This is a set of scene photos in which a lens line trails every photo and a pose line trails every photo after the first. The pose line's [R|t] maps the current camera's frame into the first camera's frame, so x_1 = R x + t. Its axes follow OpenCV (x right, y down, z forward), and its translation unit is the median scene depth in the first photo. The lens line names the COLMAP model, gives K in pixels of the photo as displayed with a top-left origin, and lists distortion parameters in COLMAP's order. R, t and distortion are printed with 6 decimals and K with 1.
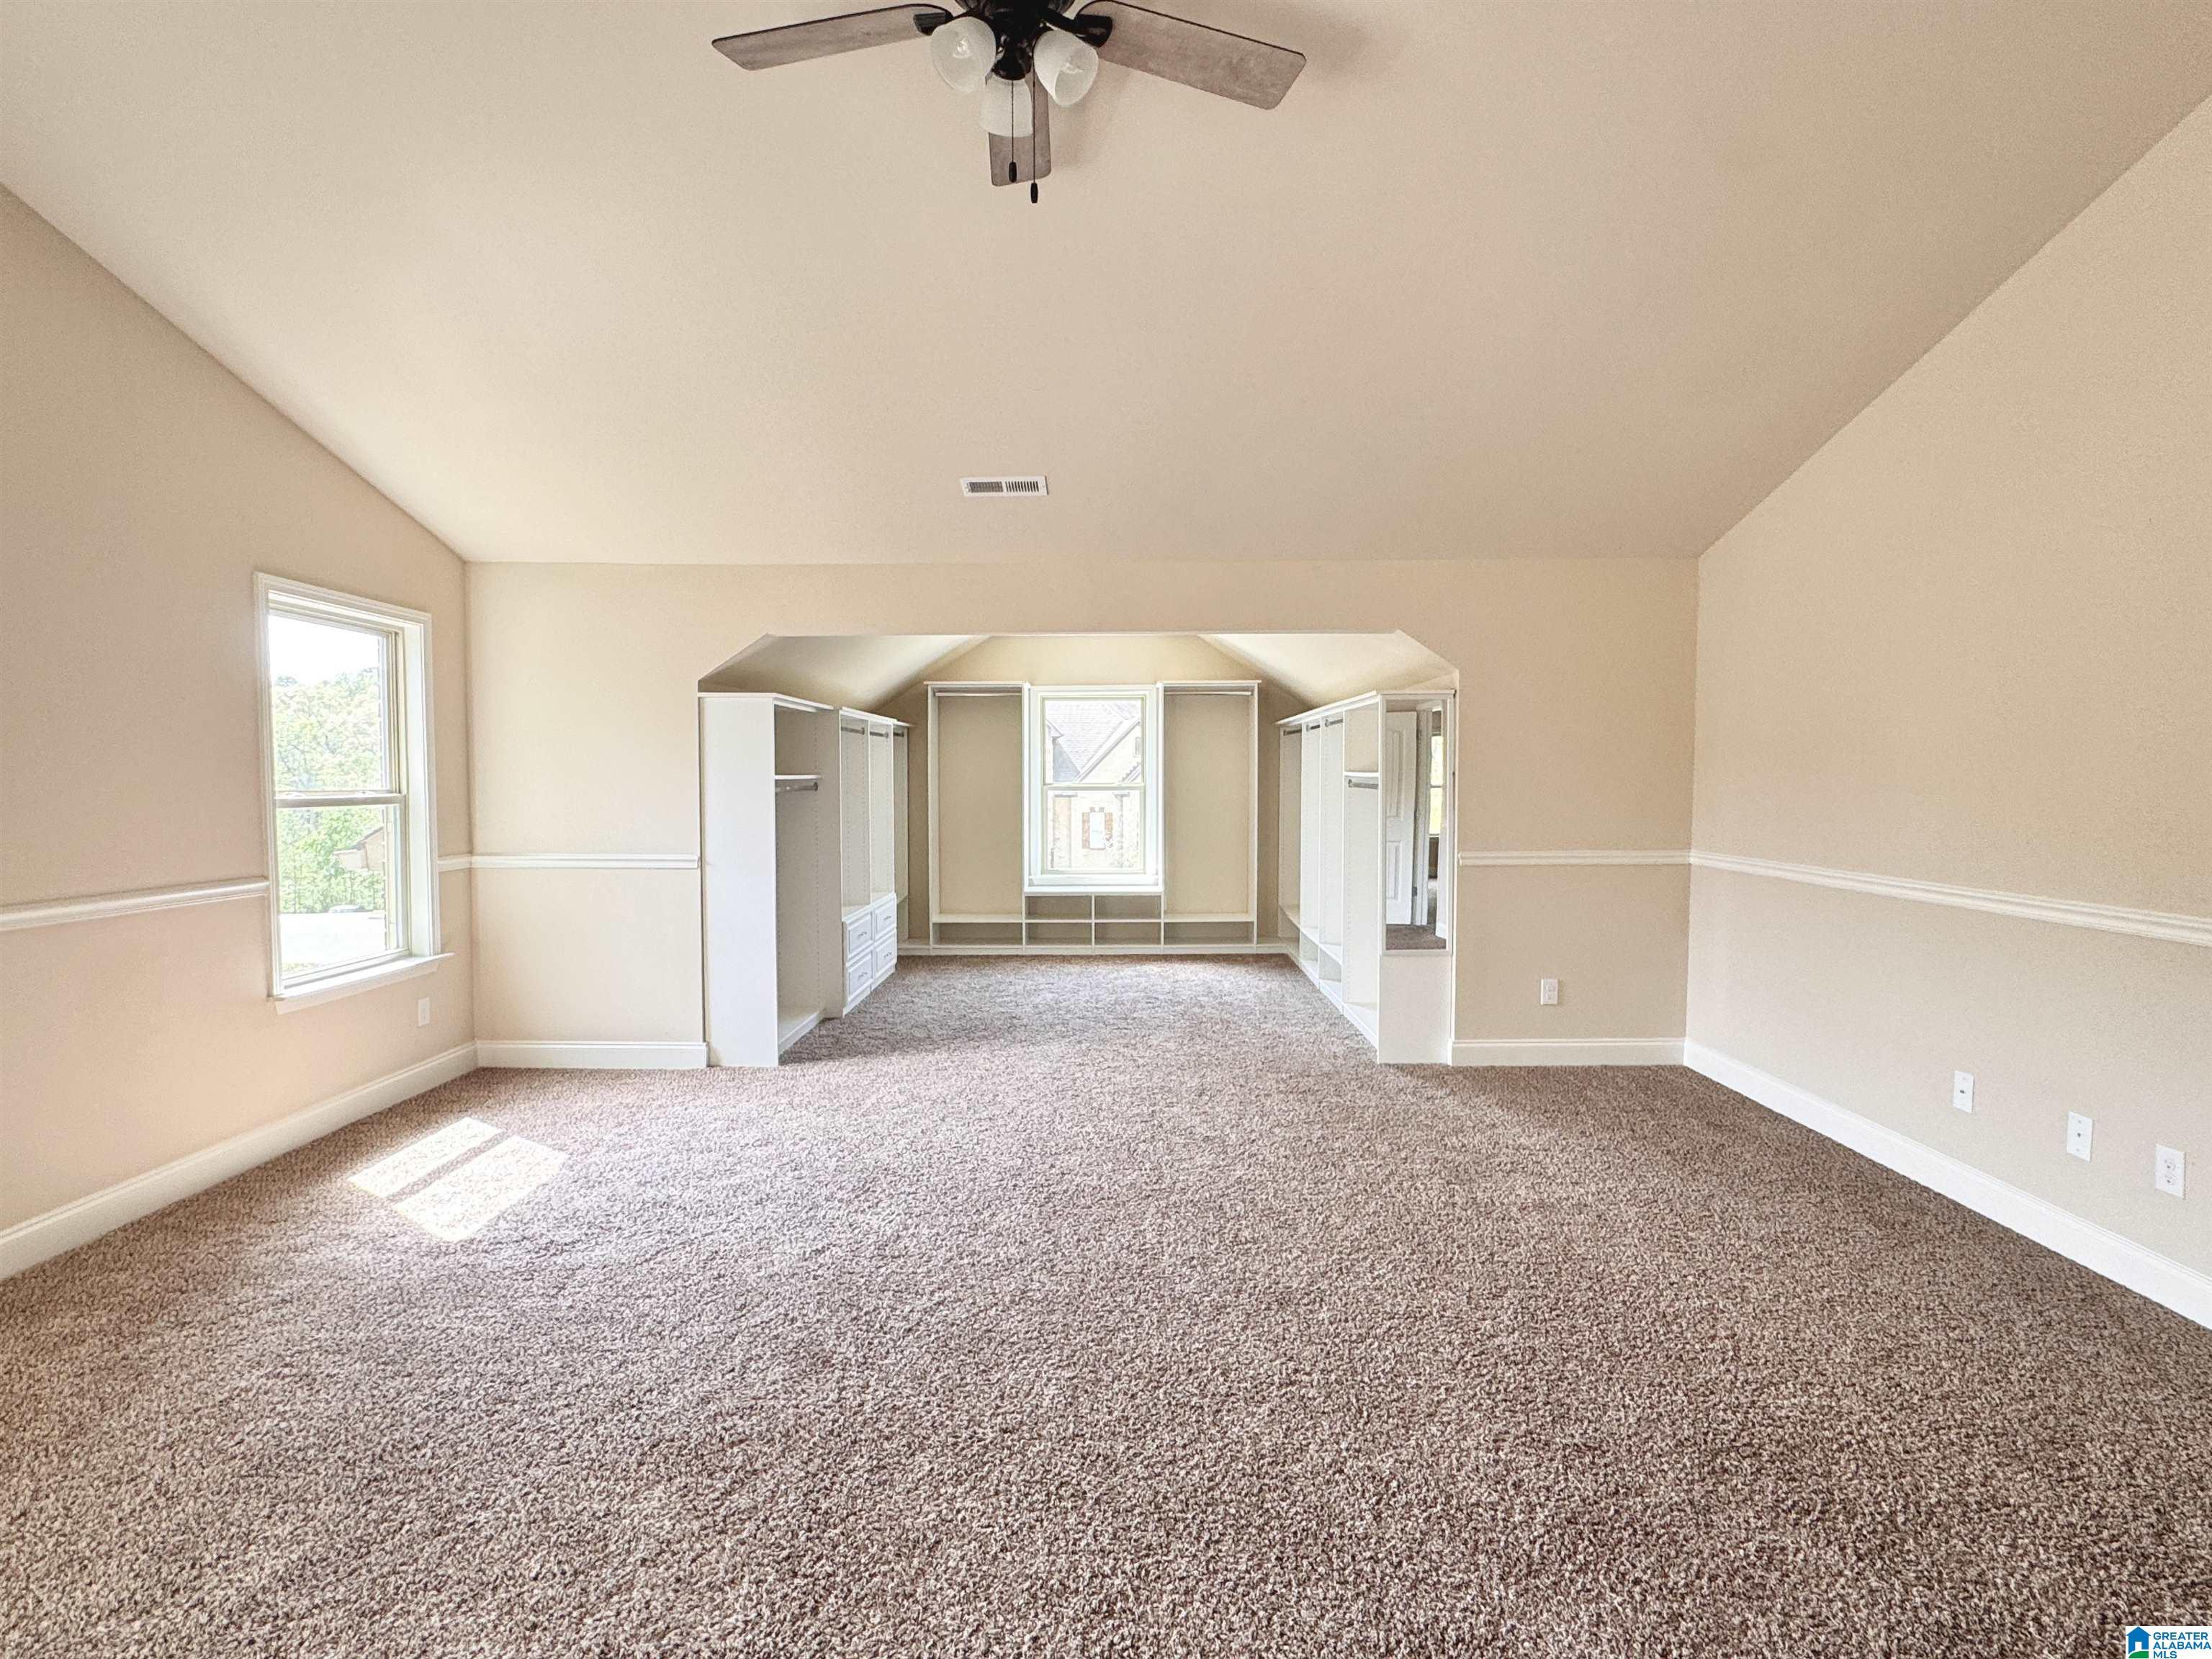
lens RADIAL K [[1112.8, 0, 1106.0], [0, 1112.8, 829.5], [0, 0, 1]] dist [-0.000581, -0.000546]
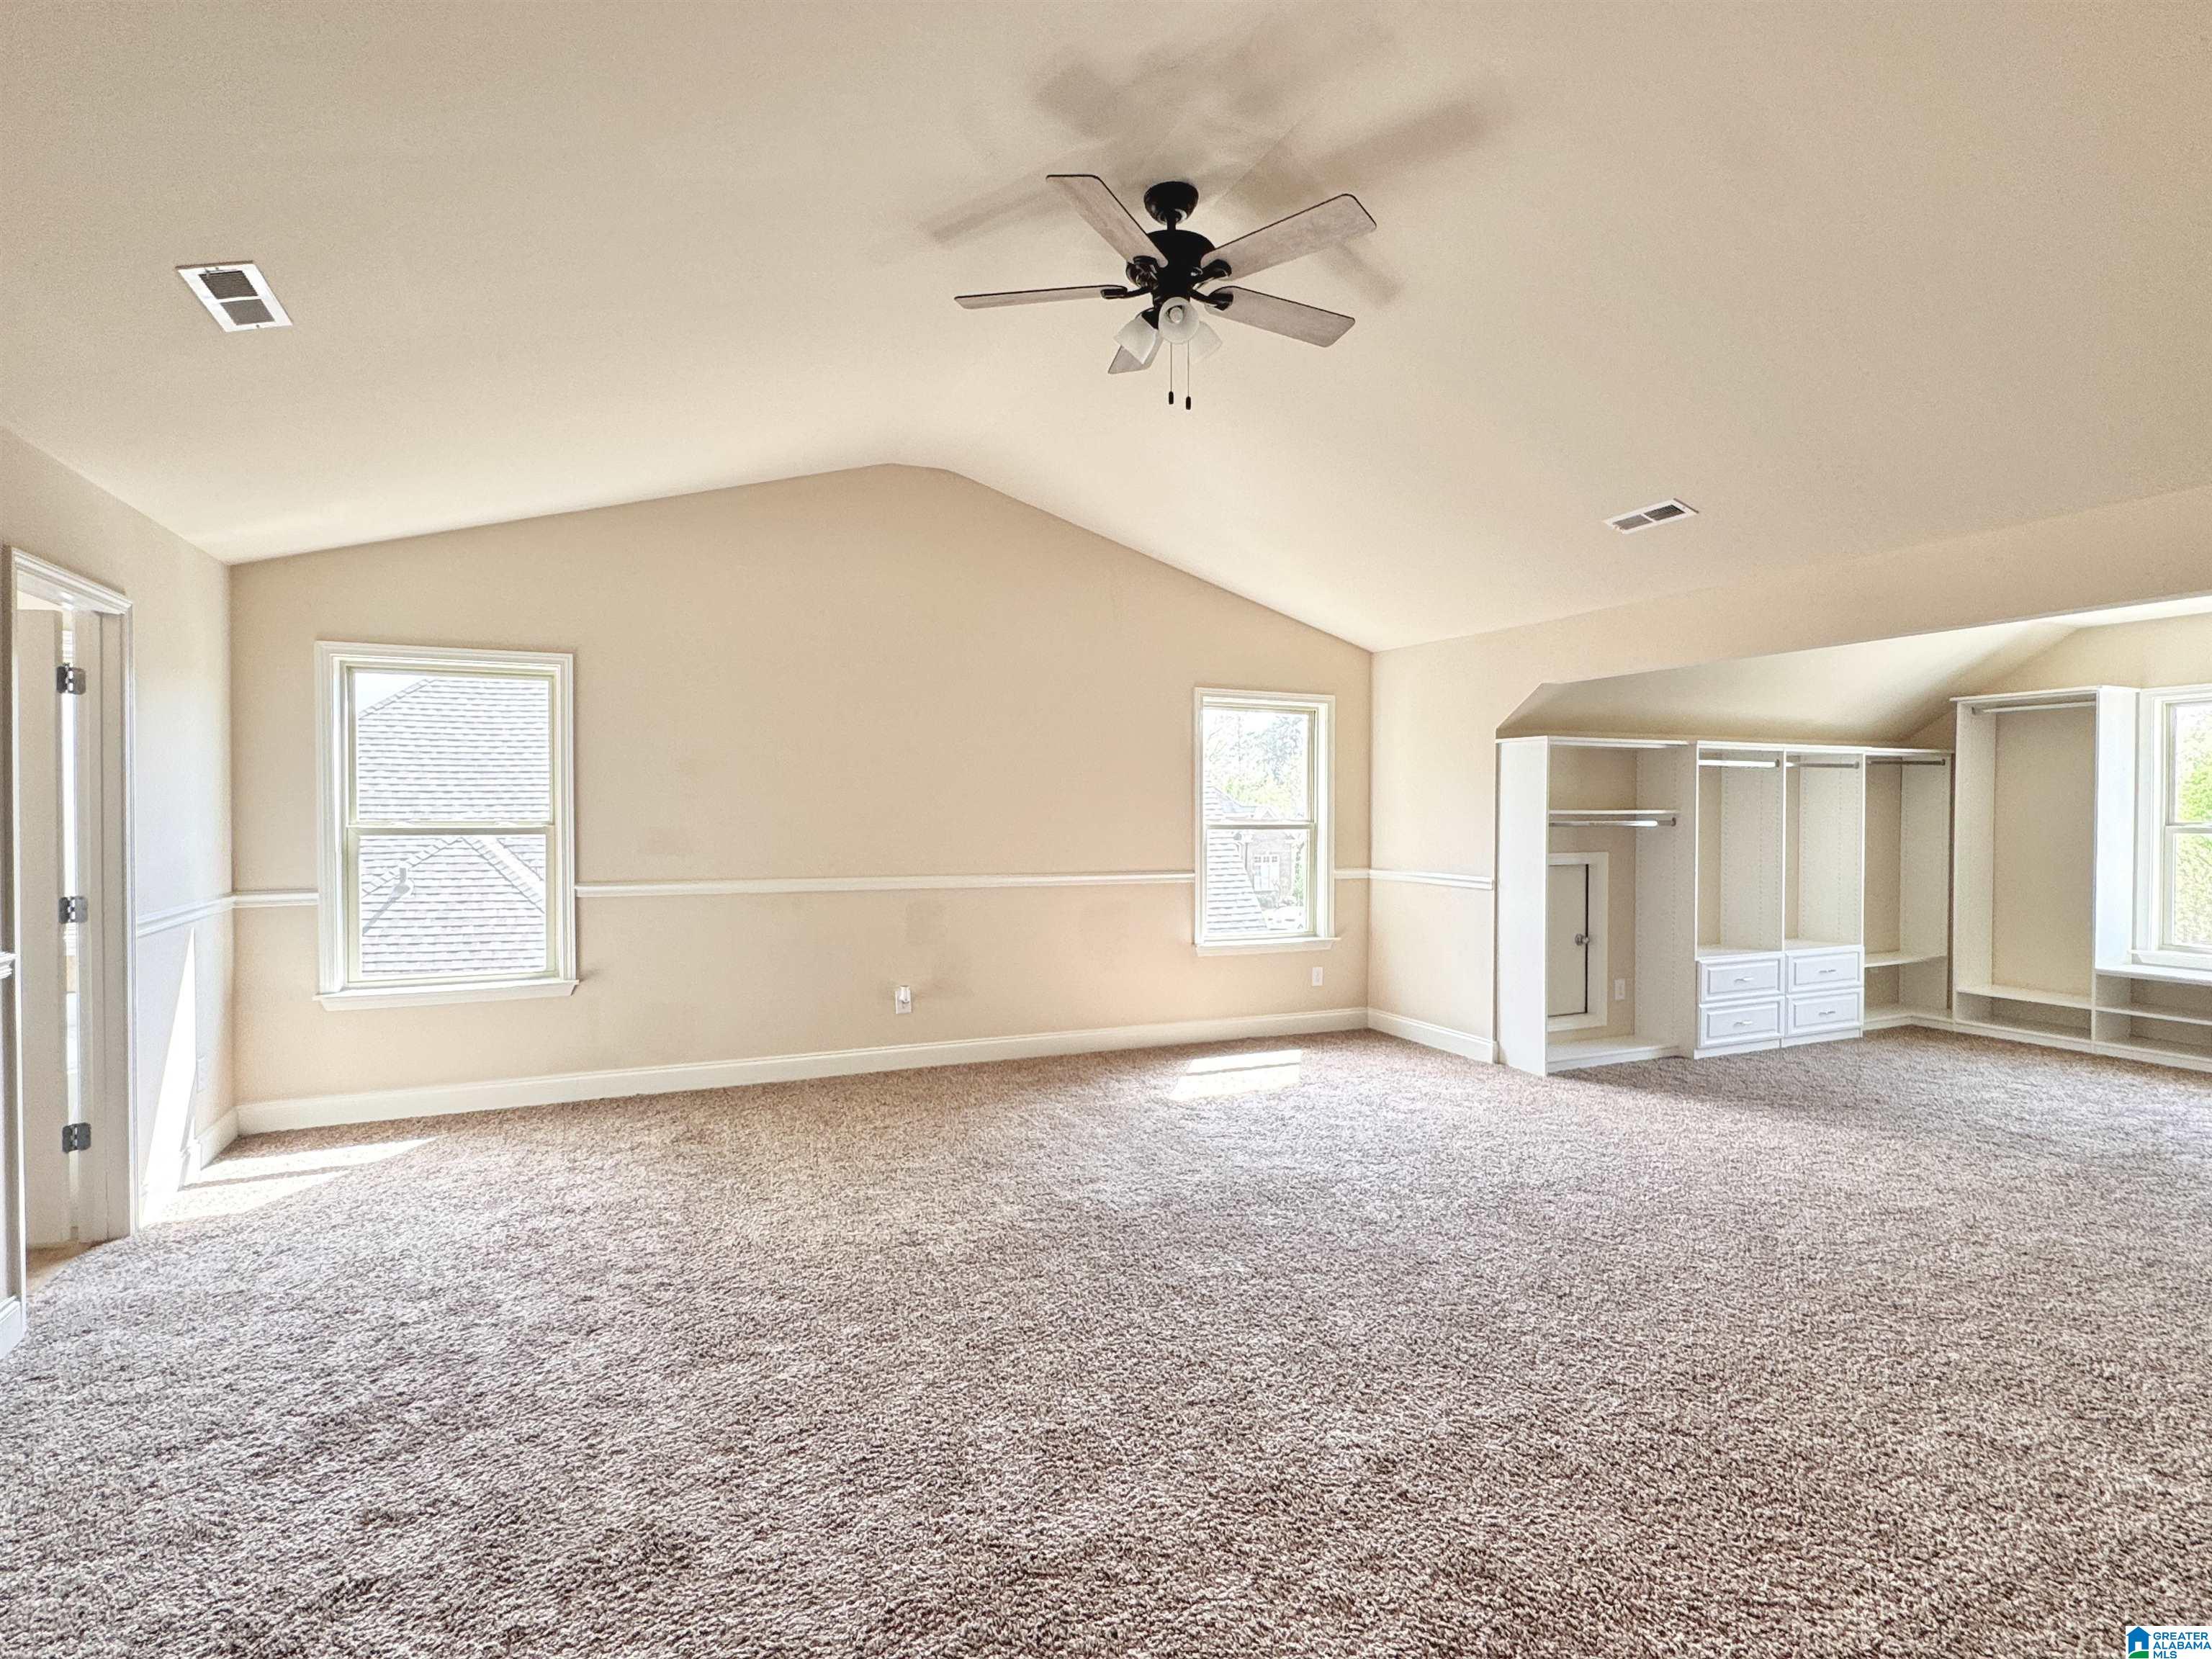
lens RADIAL K [[1112.8, 0, 1106.0], [0, 1112.8, 829.5], [0, 0, 1]] dist [-0.000581, -0.000546]
pose [[0.423555, 0.017358, -0.905704, 0.540748], [-0.046453, 0.998917, -0.002580, -0.006692], [0.904679, 0.043165, 0.423903, 0.144411]]
